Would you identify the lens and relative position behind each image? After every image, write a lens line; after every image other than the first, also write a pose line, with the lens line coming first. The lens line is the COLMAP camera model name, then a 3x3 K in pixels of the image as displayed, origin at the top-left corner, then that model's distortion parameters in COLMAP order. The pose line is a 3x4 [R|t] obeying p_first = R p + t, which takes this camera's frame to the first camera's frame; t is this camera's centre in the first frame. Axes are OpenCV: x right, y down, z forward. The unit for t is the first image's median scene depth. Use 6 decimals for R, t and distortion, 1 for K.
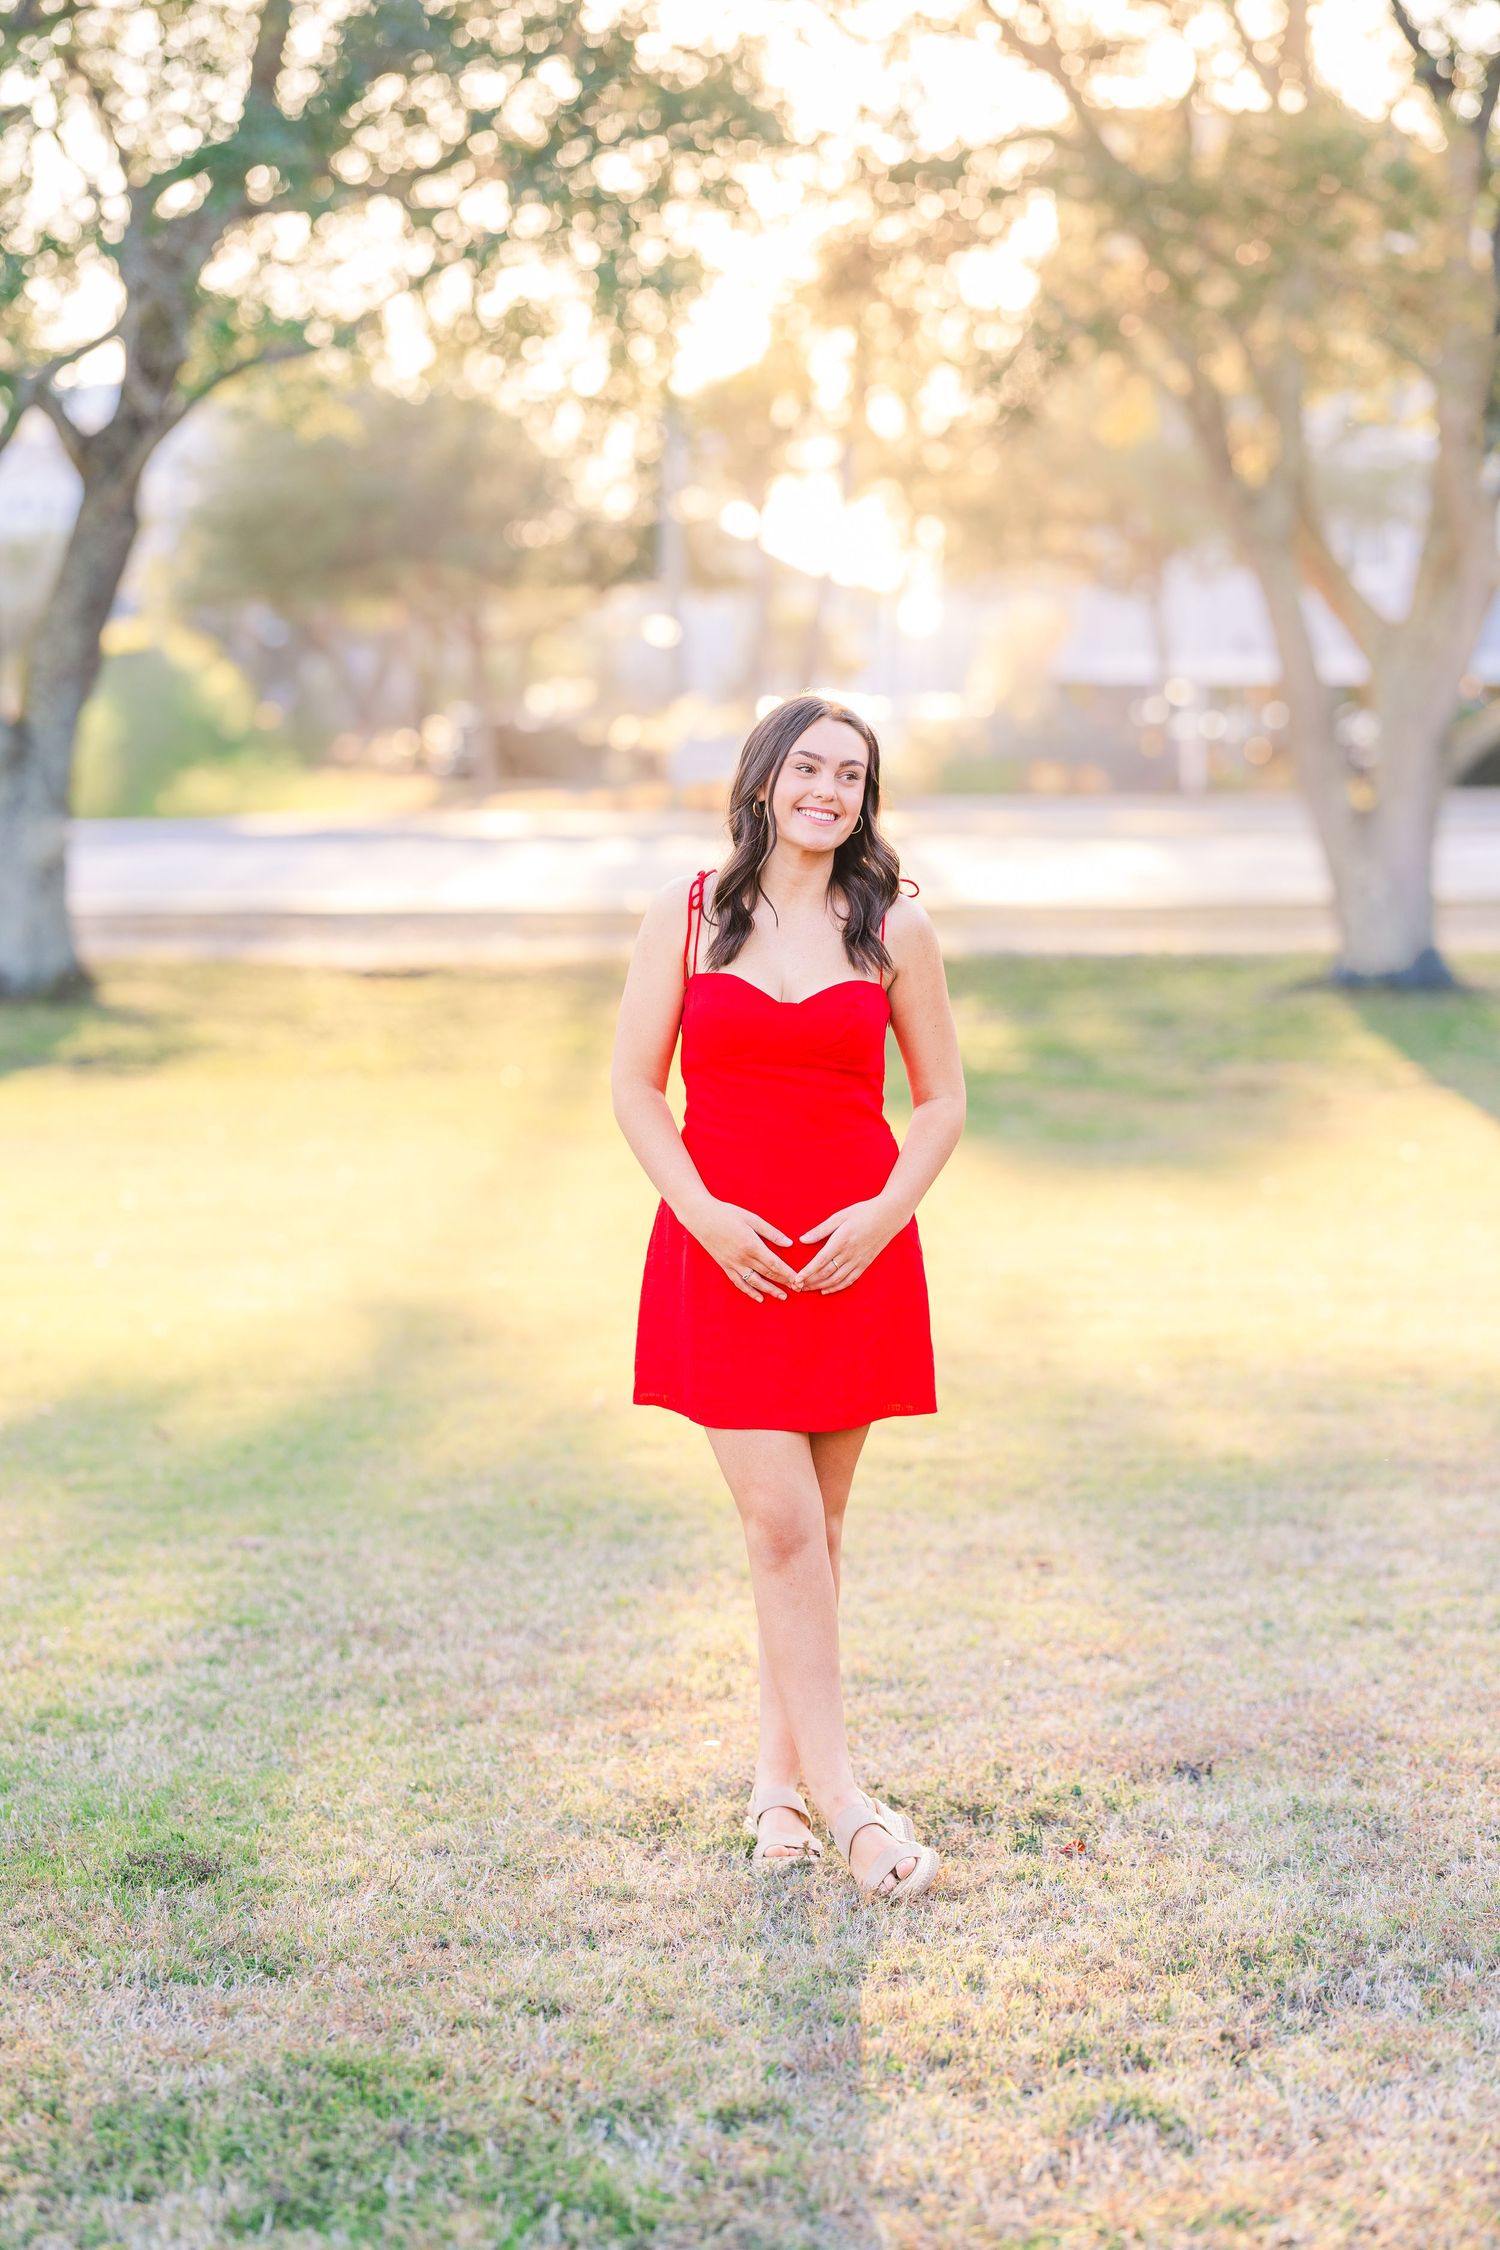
lens RADIAL K [[5584.6, 0, 750.0], [0, 5584.6, 1125.0], [0, 0, 1]] dist [-0.020198, -0.053217]
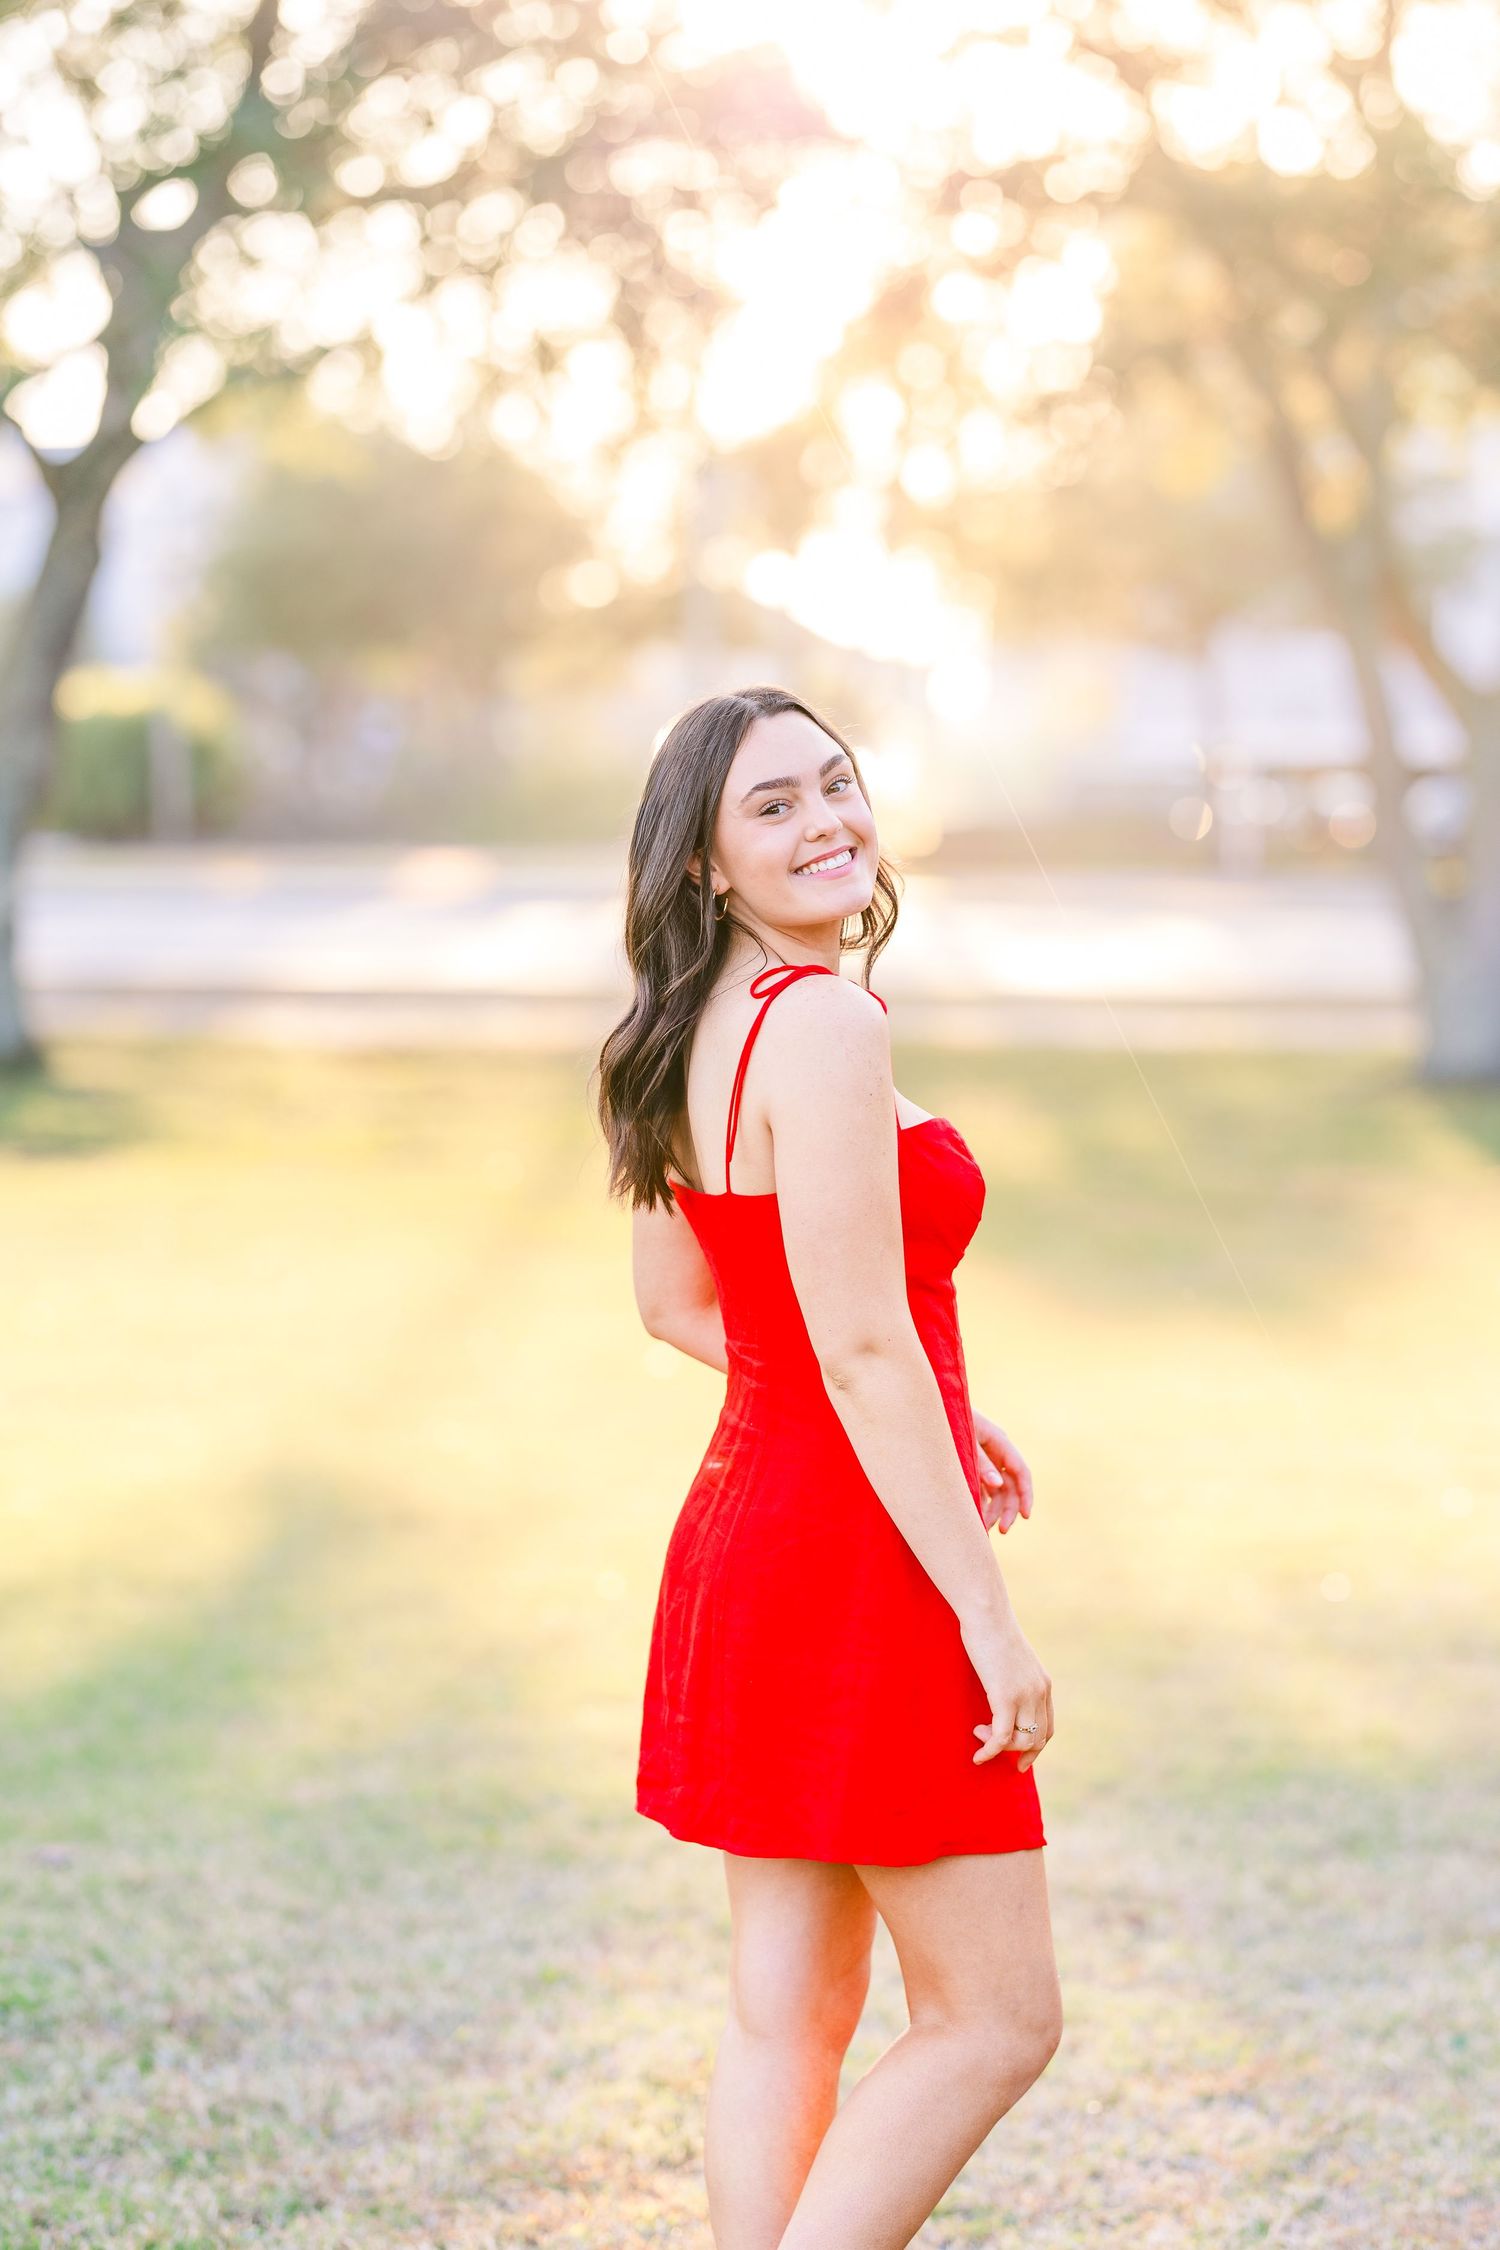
lens RADIAL K [[5584.6, 0, 750.0], [0, 5584.6, 1125.0], [0, 0, 1]] dist [-0.020198, -0.053217]
pose [[0.999800, 0.019380, -0.004899, 0.003064], [-0.019442, 0.999726, -0.013004, -0.010948], [0.004646, 0.013097, 0.999903, 0.208983]]
